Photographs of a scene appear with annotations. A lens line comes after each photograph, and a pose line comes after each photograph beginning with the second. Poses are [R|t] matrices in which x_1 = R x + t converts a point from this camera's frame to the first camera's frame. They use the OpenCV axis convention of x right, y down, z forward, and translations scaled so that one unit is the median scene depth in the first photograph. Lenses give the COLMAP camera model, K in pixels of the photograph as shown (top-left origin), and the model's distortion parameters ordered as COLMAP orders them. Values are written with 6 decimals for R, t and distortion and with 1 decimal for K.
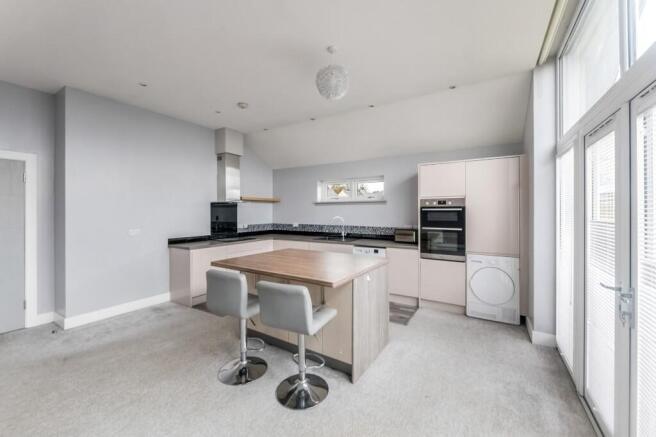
lens RADIAL K [[265.6, 0, 329.7], [0, 265.6, 218.0], [0, 0, 1]] dist [-0.002235, -0.000135]
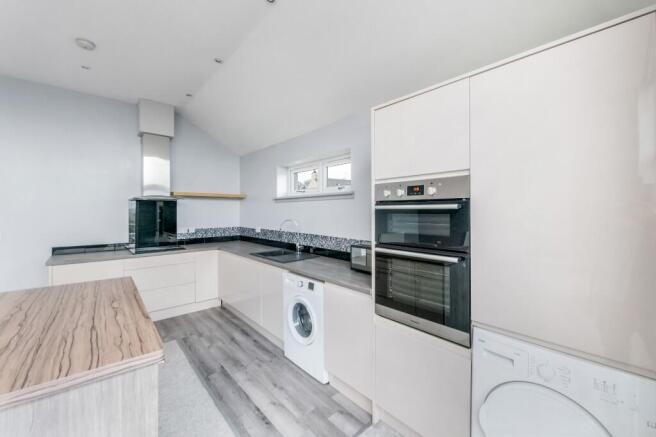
lens RADIAL K [[265.6, 0, 326.1], [0, 265.6, 215.7], [0, 0, 1]] dist [-0.002235, -0.000135]
pose [[0.955033, 0.005779, -0.296442, 0.303174], [-0.008066, 0.999946, -0.006494, -0.010599], [0.296389, 0.008593, 0.955029, 0.415178]]
